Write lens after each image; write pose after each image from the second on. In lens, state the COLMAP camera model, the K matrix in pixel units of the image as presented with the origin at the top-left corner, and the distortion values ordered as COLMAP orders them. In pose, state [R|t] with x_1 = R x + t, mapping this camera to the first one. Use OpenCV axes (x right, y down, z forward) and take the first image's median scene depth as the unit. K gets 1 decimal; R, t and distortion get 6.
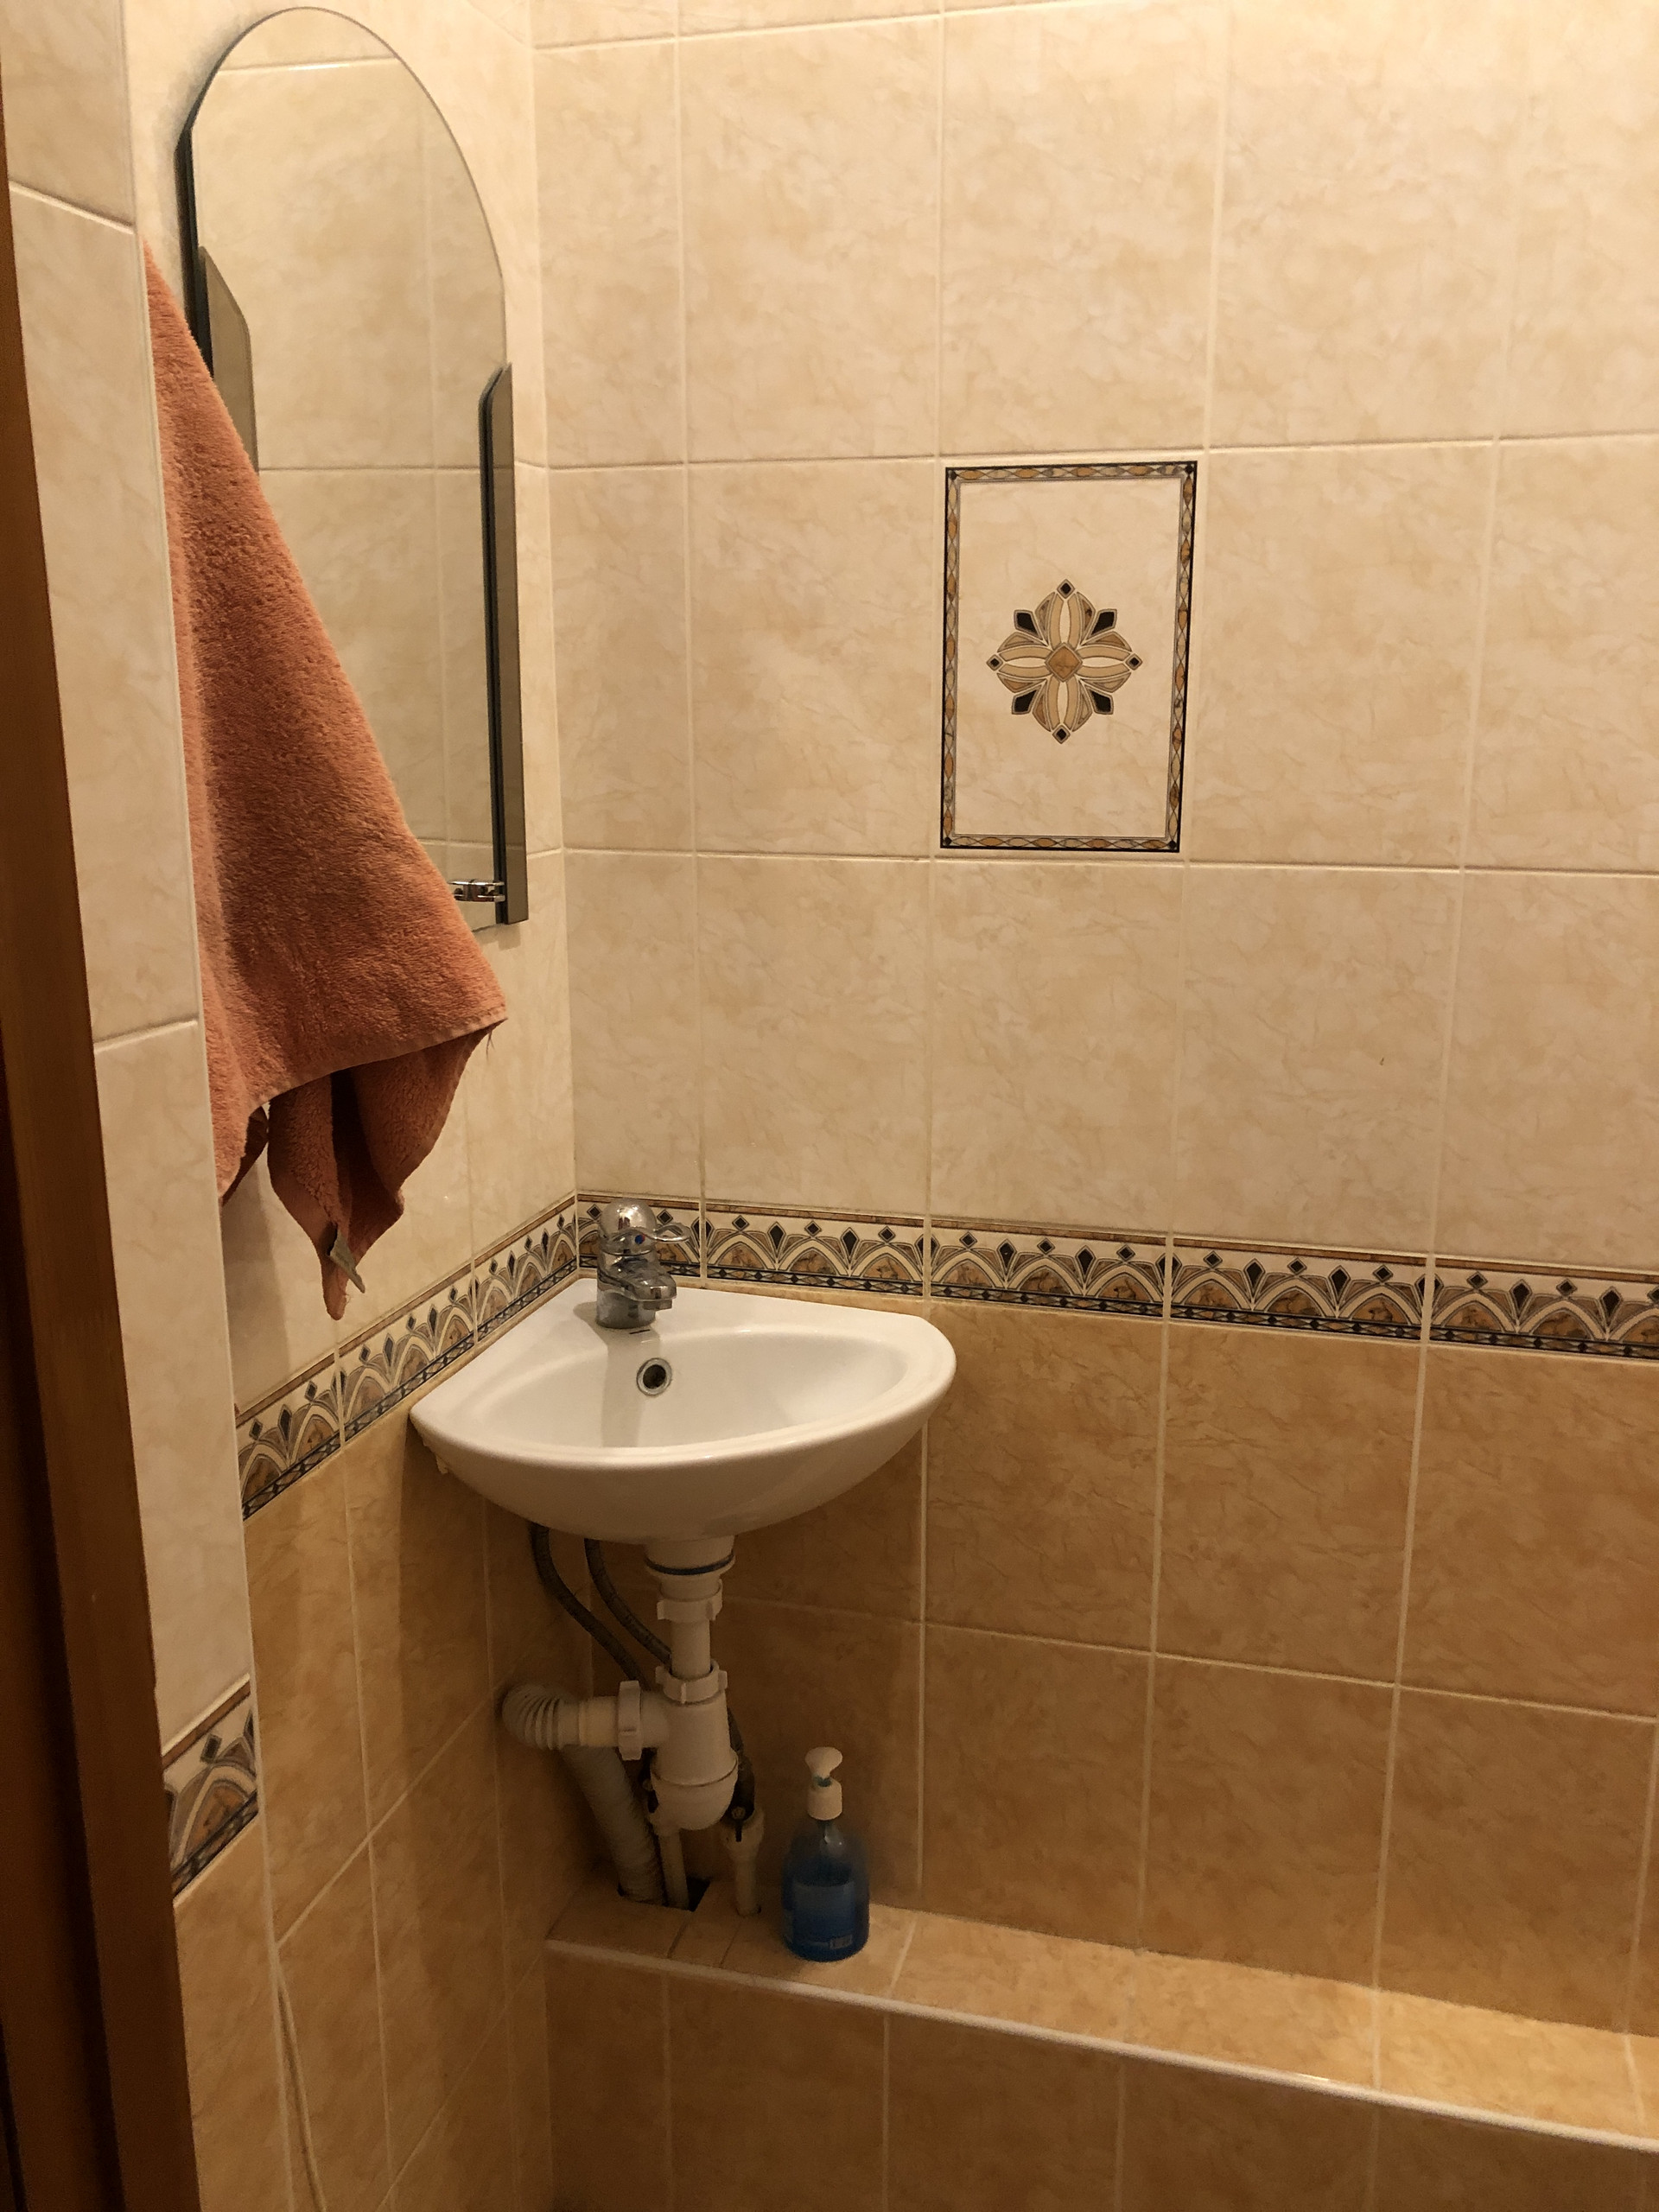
lens RADIAL K [[1732.7, 0, 829.5], [0, 1732.7, 1106.0], [0, 0, 1]] dist [0.032496, -0.026232]
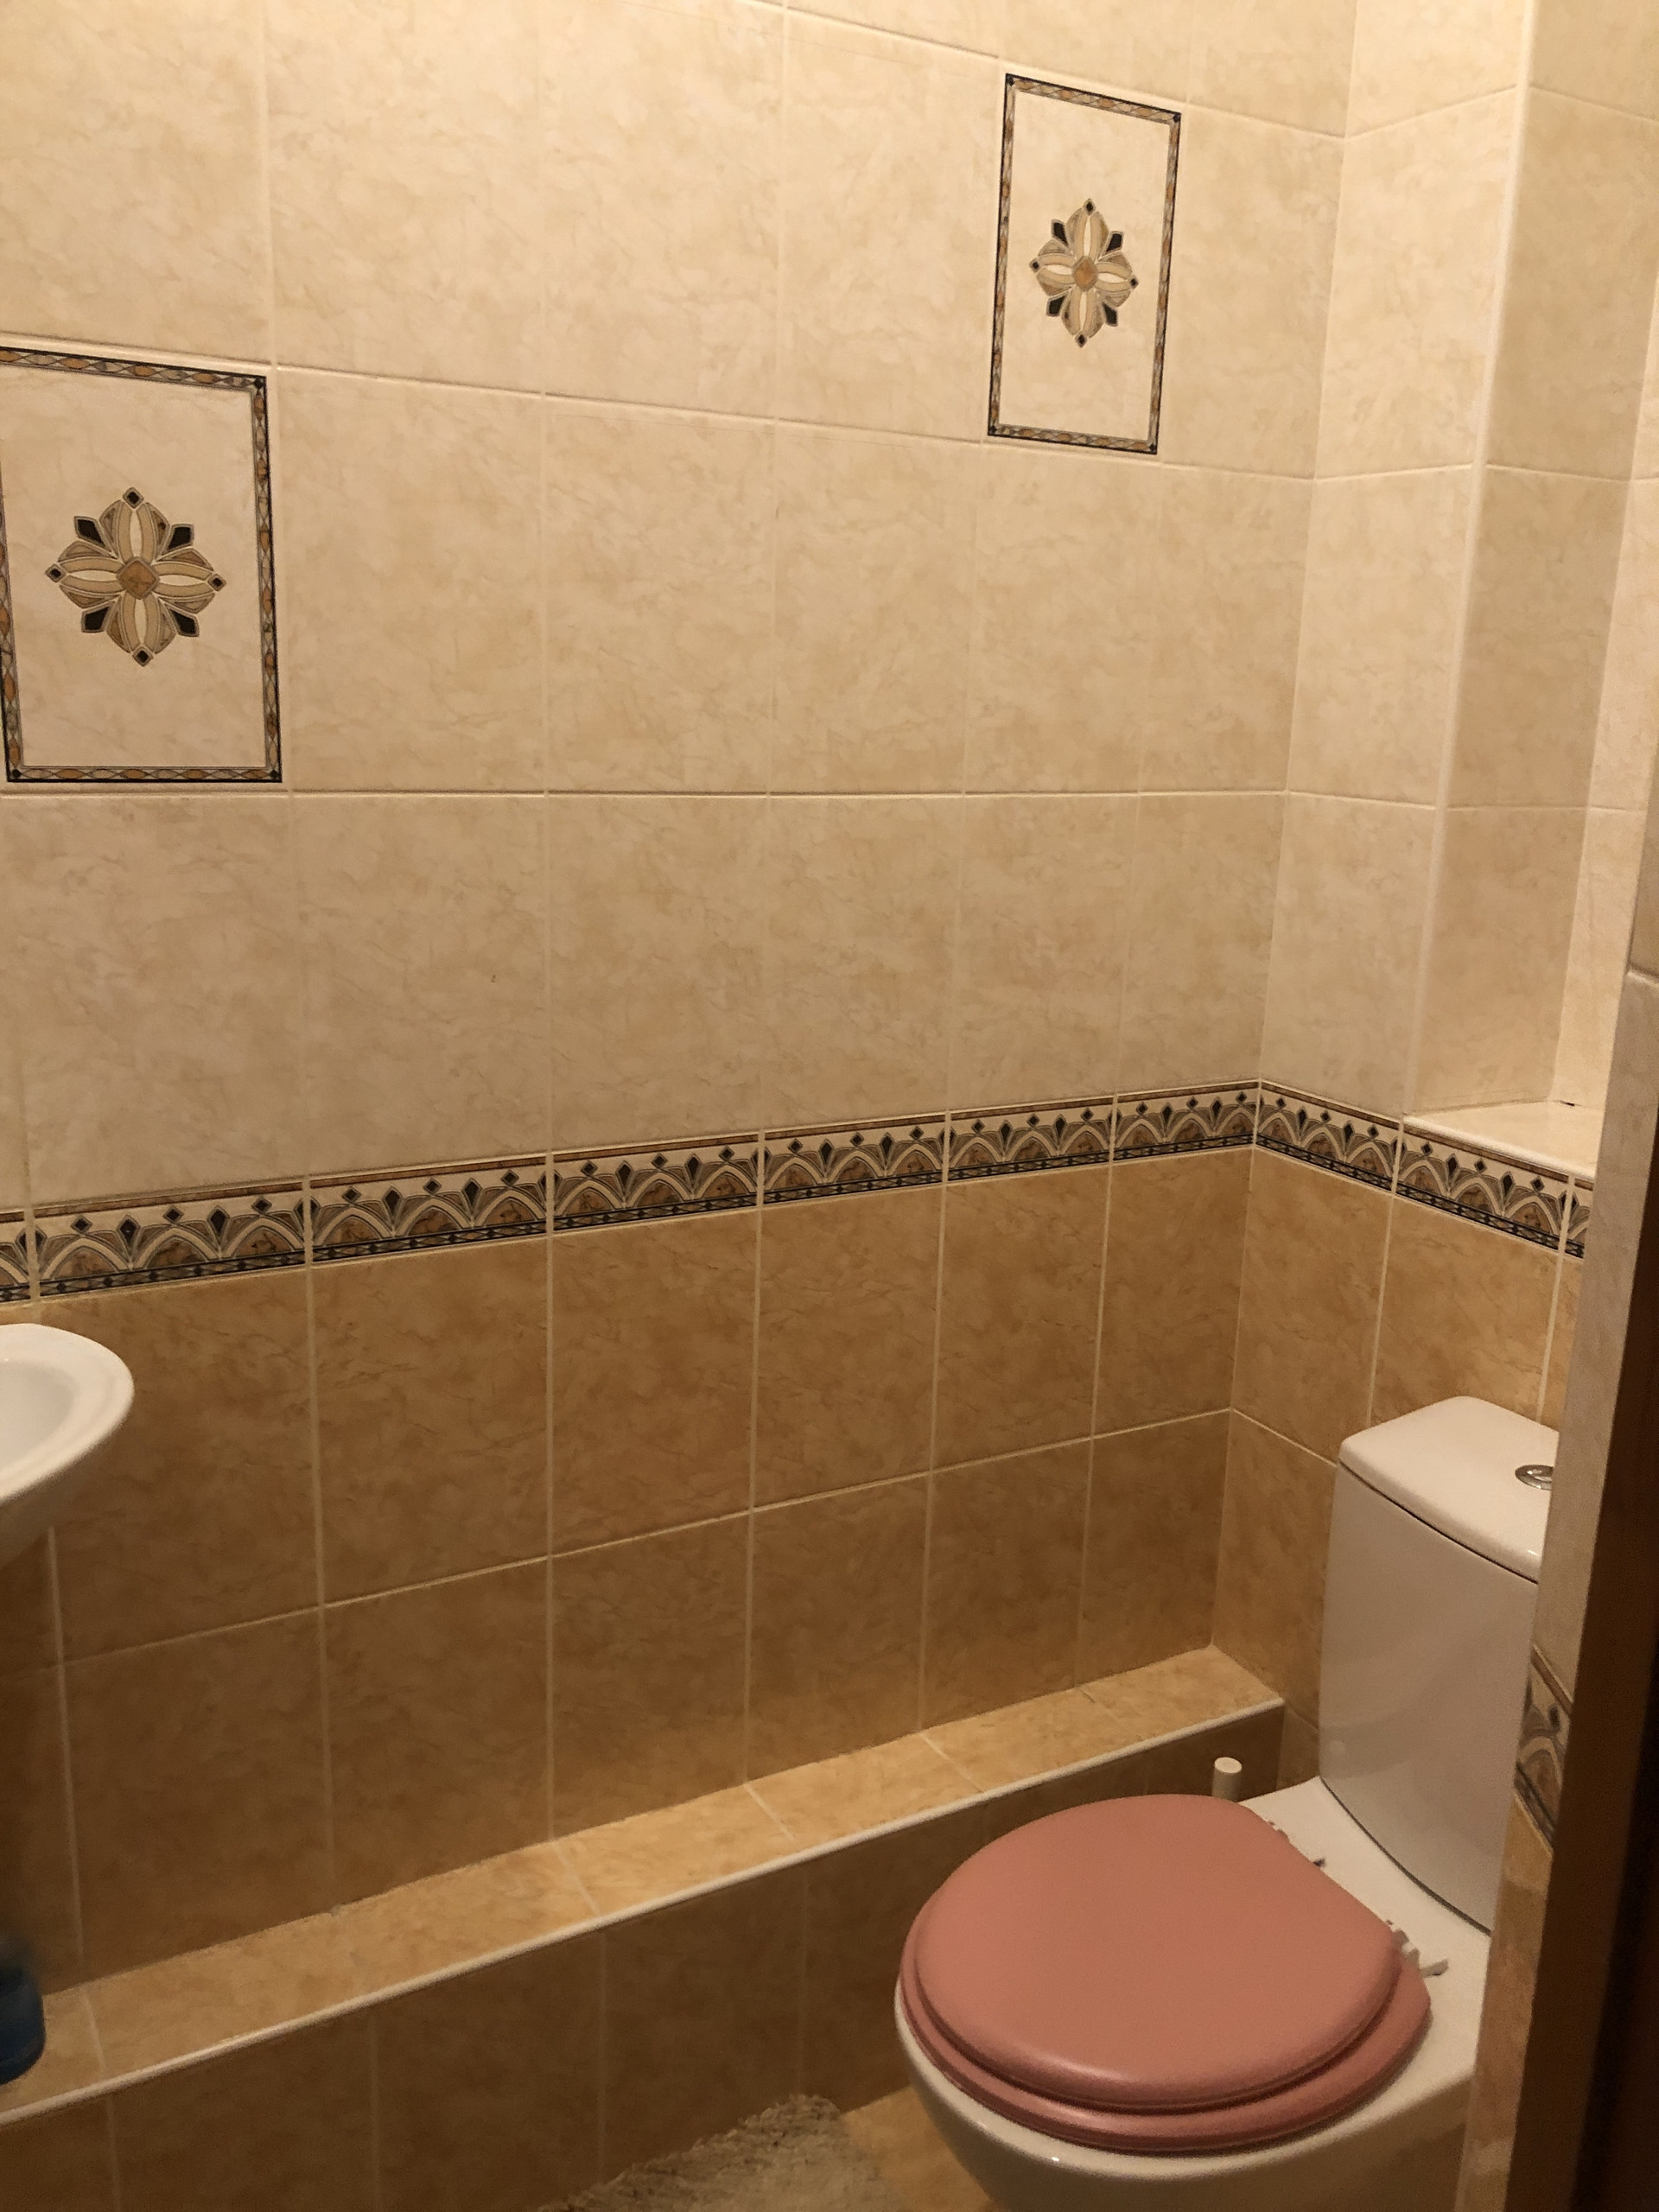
lens RADIAL K [[1820.4, 0, 816.3], [0, 1820.4, 1088.6], [0, 0, 1]] dist [0.019931, -0.008696]
pose [[0.729313, -0.138303, 0.670056, -0.281661], [0.119081, 0.990067, 0.074743, -0.018164], [-0.673738, 0.025280, 0.738538, 0.054050]]
